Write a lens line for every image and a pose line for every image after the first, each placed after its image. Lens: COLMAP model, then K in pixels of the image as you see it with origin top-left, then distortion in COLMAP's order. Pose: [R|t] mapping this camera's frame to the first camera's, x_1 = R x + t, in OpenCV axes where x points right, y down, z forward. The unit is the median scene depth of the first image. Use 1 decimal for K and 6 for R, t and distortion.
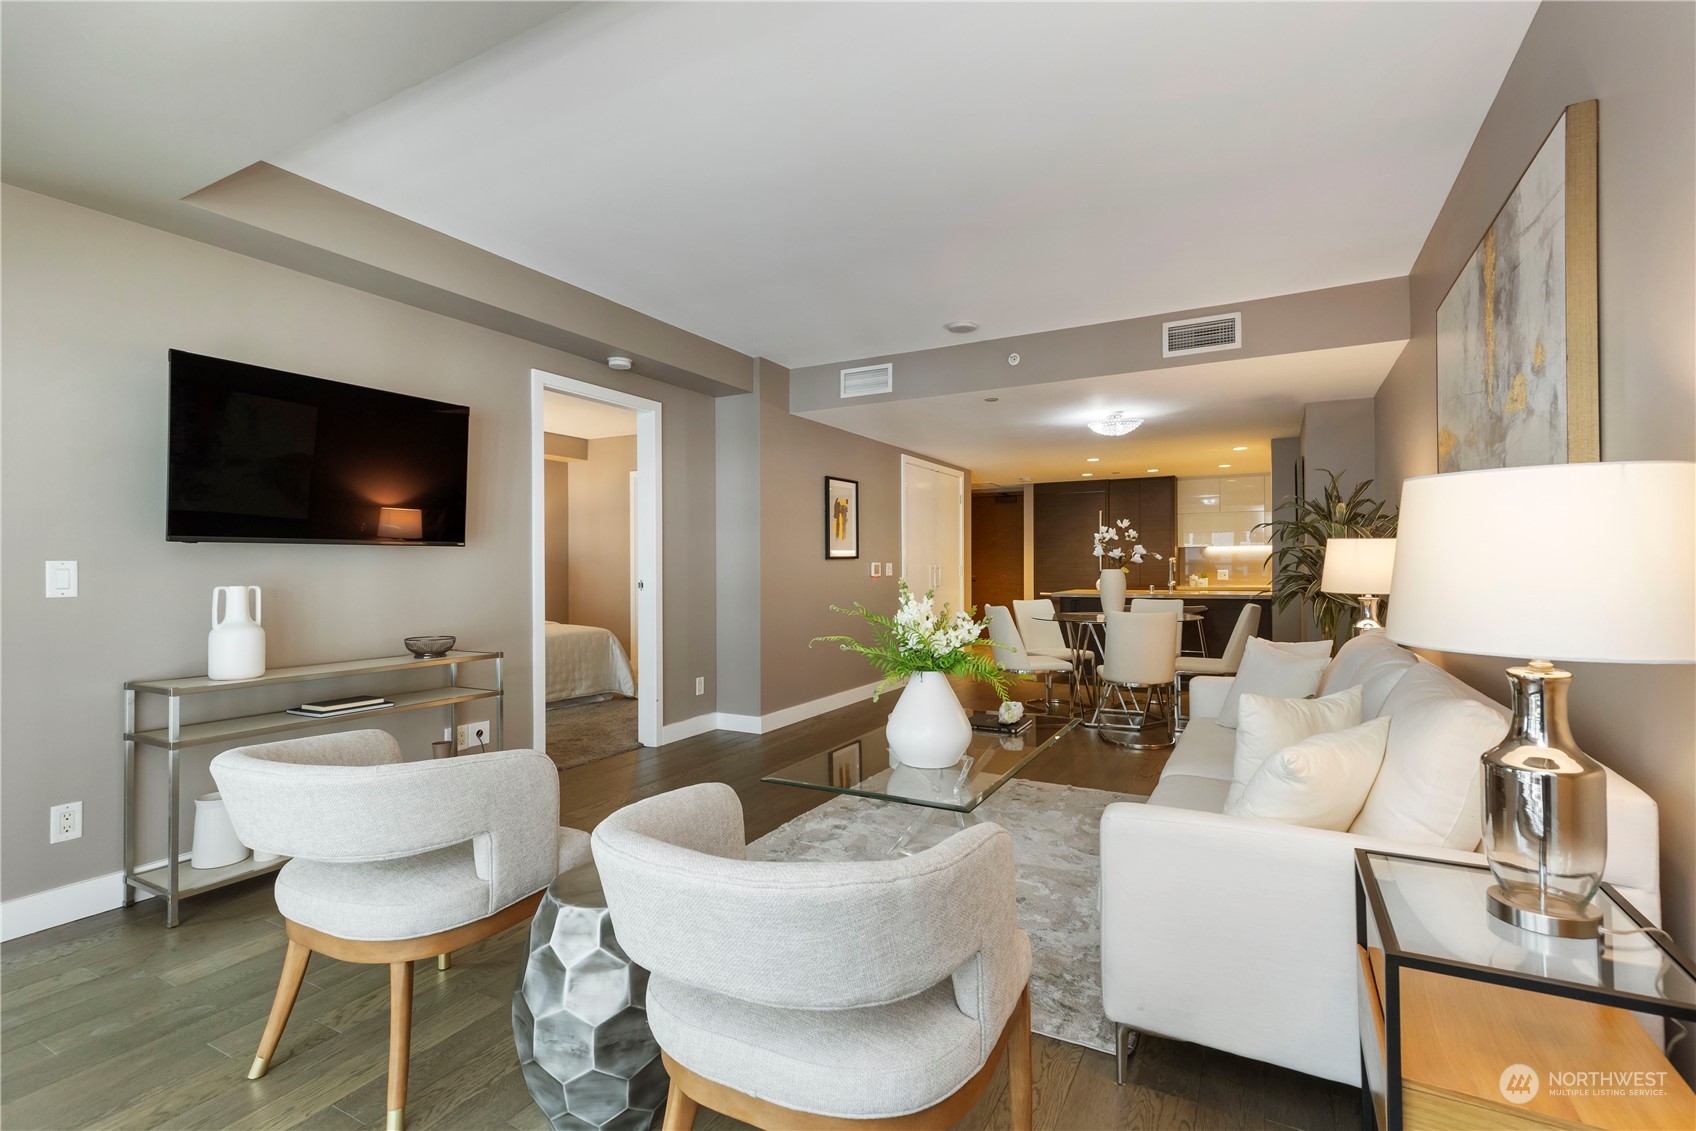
lens RADIAL K [[780.7, 0, 849.6], [0, 780.7, 566.5], [0, 0, 1]] dist [0.012691, -0.002046]
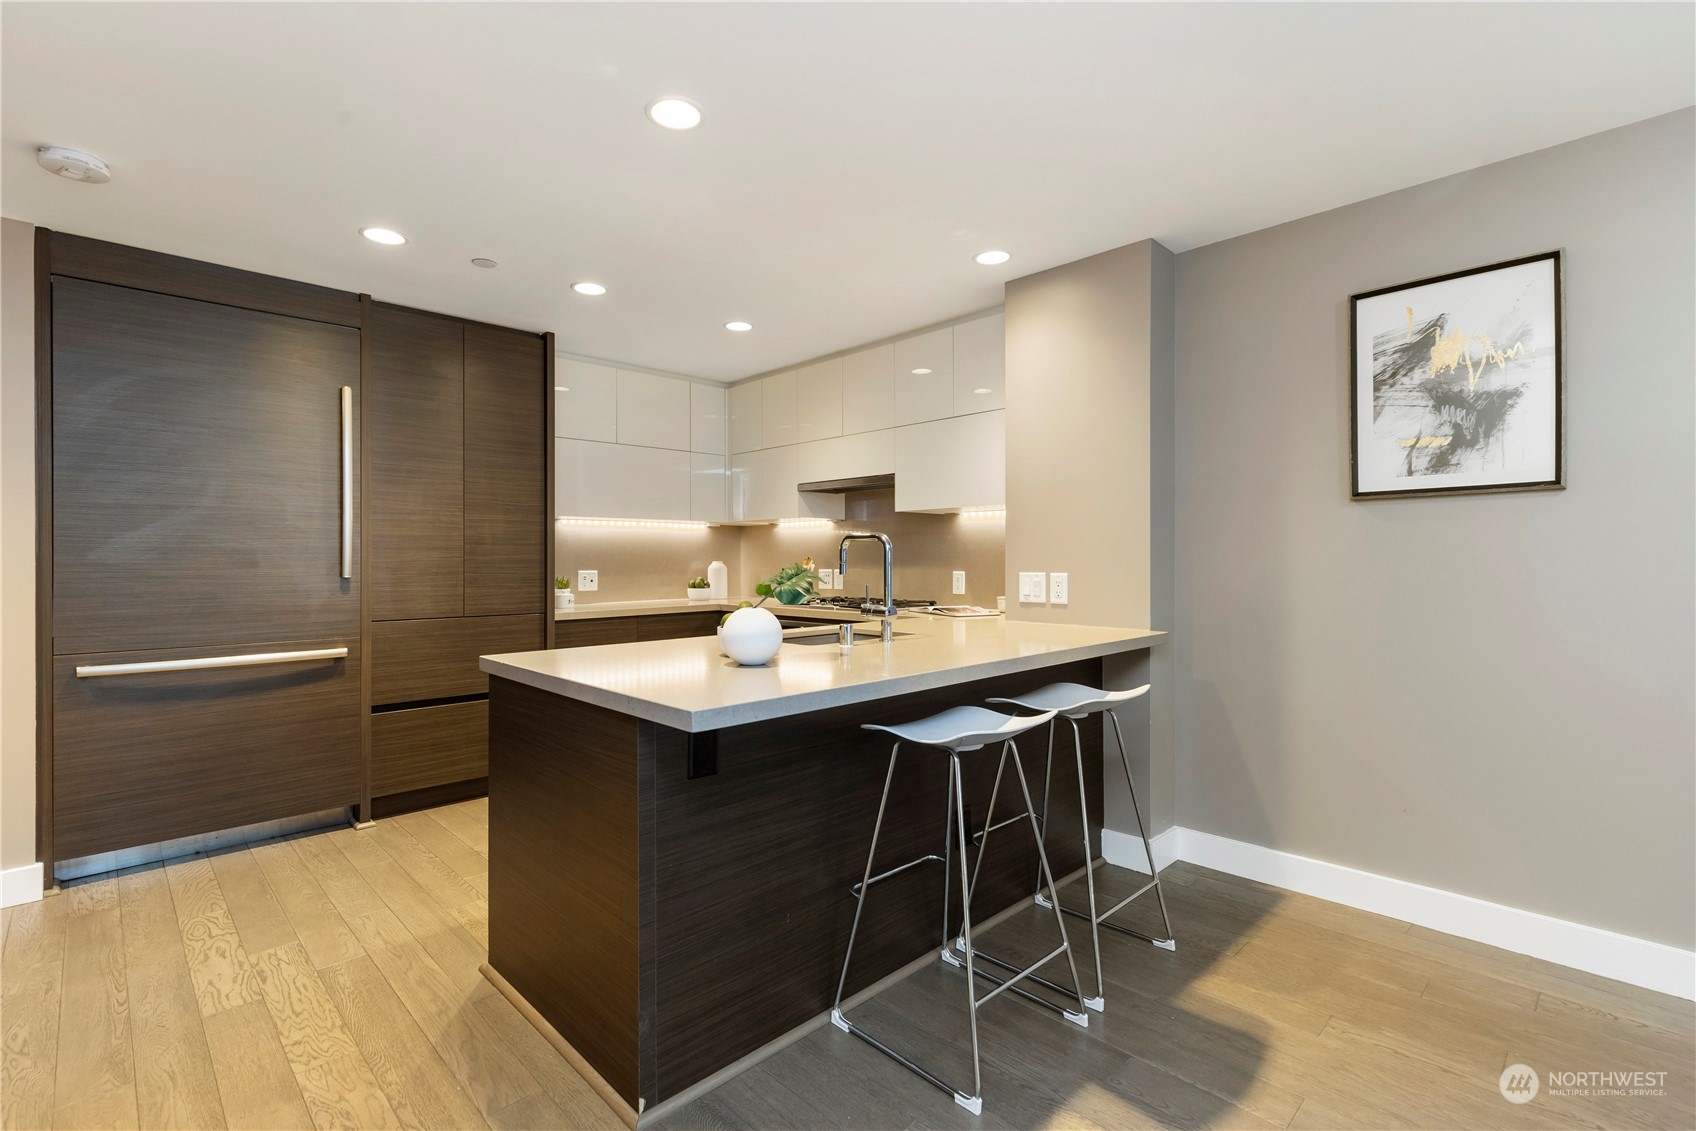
lens RADIAL K [[780.7, 0, 849.6], [0, 780.7, 561.5], [0, 0, 1]] dist [0.012691, -0.002046]
pose [[0.295127, 0.002304, 0.955455, 0.129066], [0.000824, 0.999996, -0.002666, 0.000805], [-0.955458, 0.001574, 0.295124, 1.141453]]
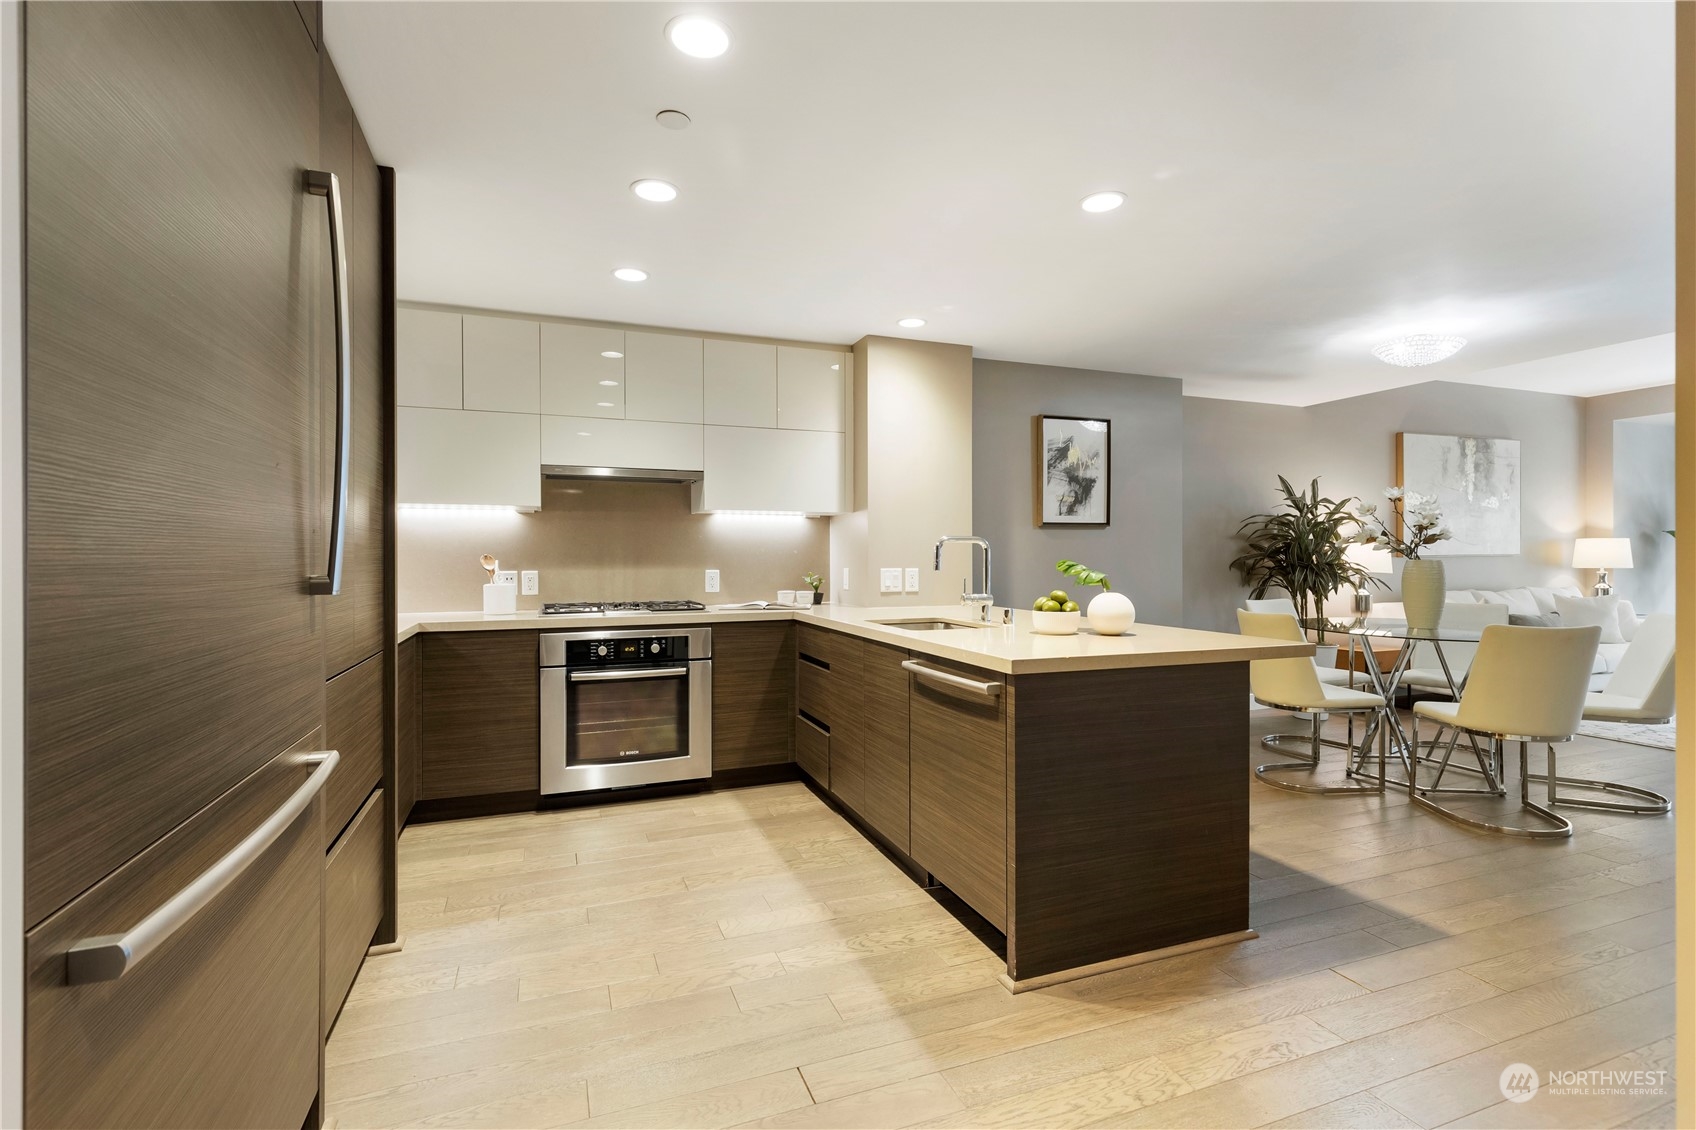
lens RADIAL K [[780.7, 0, 843.2], [0, 780.7, 560.2], [0, 0, 1]] dist [0.012691, -0.002046]
pose [[-0.764230, 0.005043, 0.644925, 0.254363], [0.006119, 0.999981, -0.000569, -0.000022], [-0.644915, 0.003511, -0.764246, 1.686114]]
